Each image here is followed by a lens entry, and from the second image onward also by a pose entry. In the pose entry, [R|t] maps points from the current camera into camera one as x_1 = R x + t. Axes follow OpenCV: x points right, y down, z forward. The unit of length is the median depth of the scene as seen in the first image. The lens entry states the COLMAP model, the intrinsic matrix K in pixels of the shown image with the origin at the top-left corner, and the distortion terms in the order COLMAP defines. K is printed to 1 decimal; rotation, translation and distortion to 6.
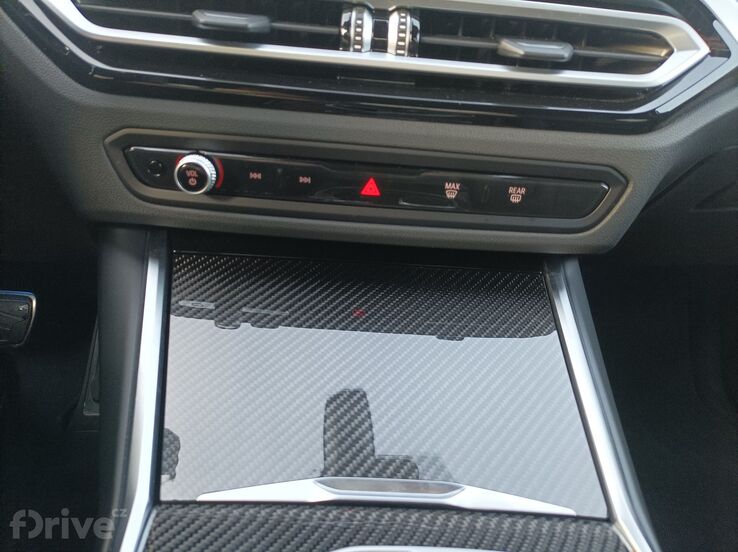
lens RADIAL K [[558.3, 0, 373.8], [0, 558.3, 276.7], [0, 0, 1]] dist [0.009510, -0.008651]
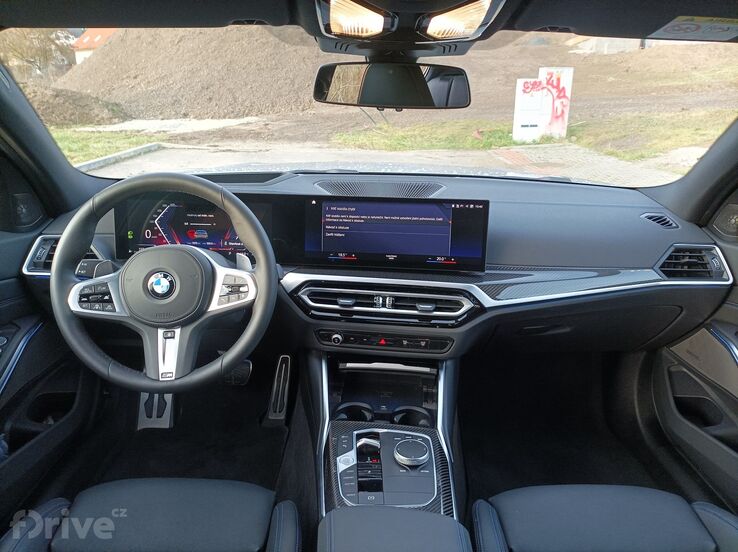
lens RADIAL K [[558.3, 0, 372.1], [0, 558.3, 273.5], [0, 0, 1]] dist [0.009510, -0.008651]
pose [[0.983902, -0.021940, -0.177360, 0.604688], [0.005698, 0.995782, -0.091570, -0.280698], [0.178621, 0.089085, 0.979877, -2.737046]]
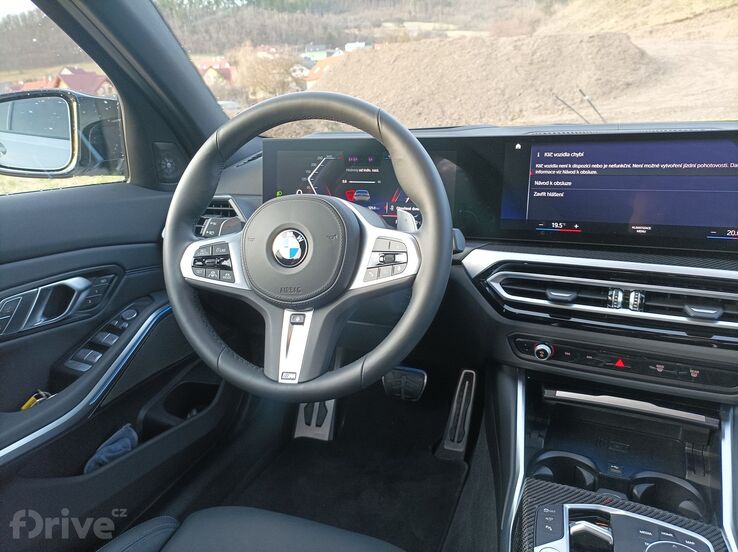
lens RADIAL K [[558.3, 0, 364.8], [0, 558.3, 274.7], [0, 0, 1]] dist [0.009510, -0.008651]
pose [[0.854898, 0.020465, -0.518393, 0.290154], [-0.086506, 0.990856, -0.103543, -0.198842], [0.511534, 0.133363, 0.848851, -1.583093]]
